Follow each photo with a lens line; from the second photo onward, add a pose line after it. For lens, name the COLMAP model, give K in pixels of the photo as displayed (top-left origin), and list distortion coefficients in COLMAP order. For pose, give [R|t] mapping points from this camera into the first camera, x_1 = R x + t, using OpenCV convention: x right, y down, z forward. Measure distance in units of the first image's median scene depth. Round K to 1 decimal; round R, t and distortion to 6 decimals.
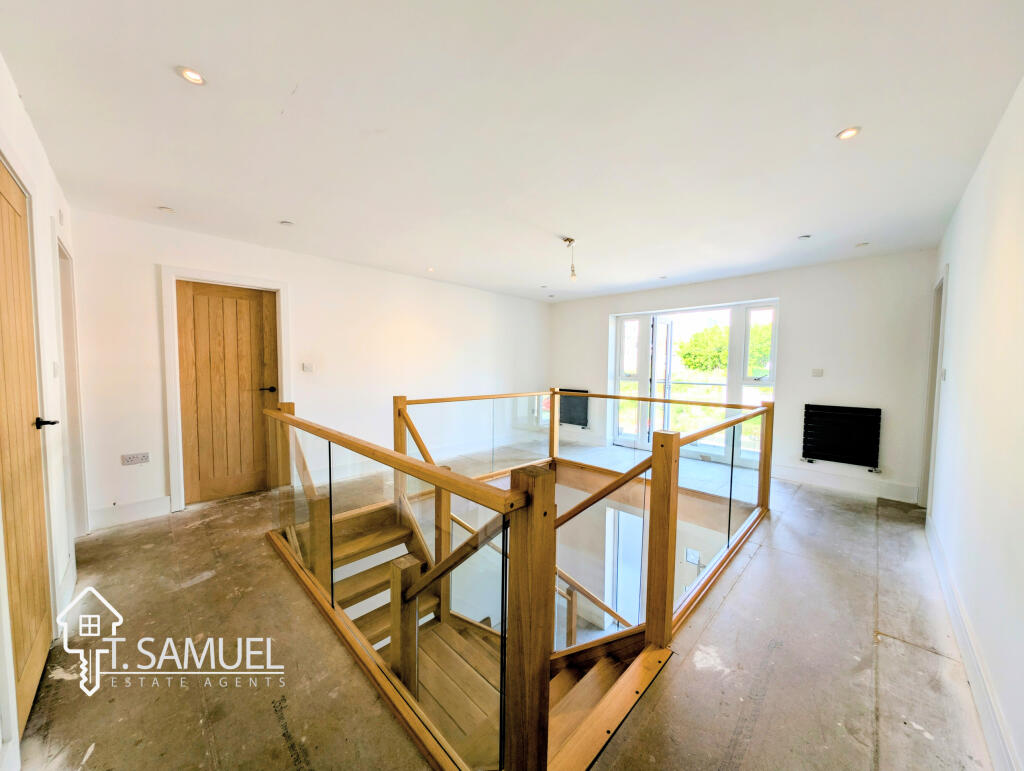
lens RADIAL K [[366.2, 0, 511.0], [0, 366.2, 386.7], [0, 0, 1]] dist [-0.000754, 0.000326]
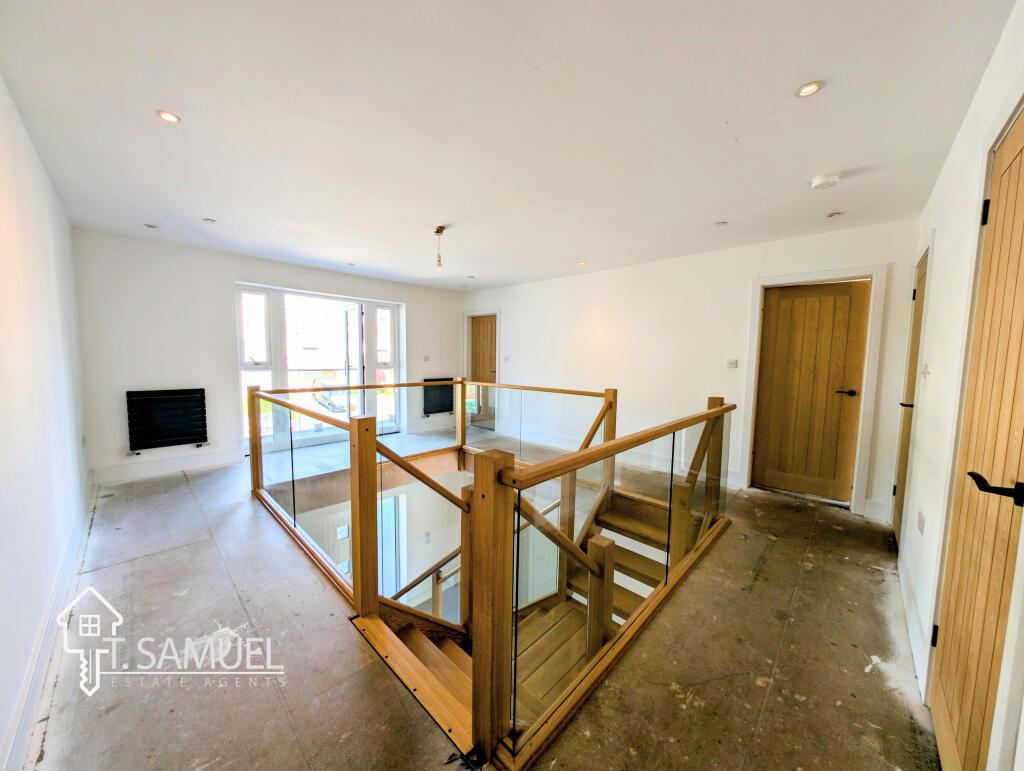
lens RADIAL K [[366.2, 0, 511.0], [0, 366.2, 385.9], [0, 0, 1]] dist [-0.000754, 0.000326]
pose [[-0.018562, -0.090344, 0.995738, -0.867444], [0.042416, 0.994941, 0.091062, -0.058358], [-0.998928, 0.043926, -0.014636, 0.833935]]
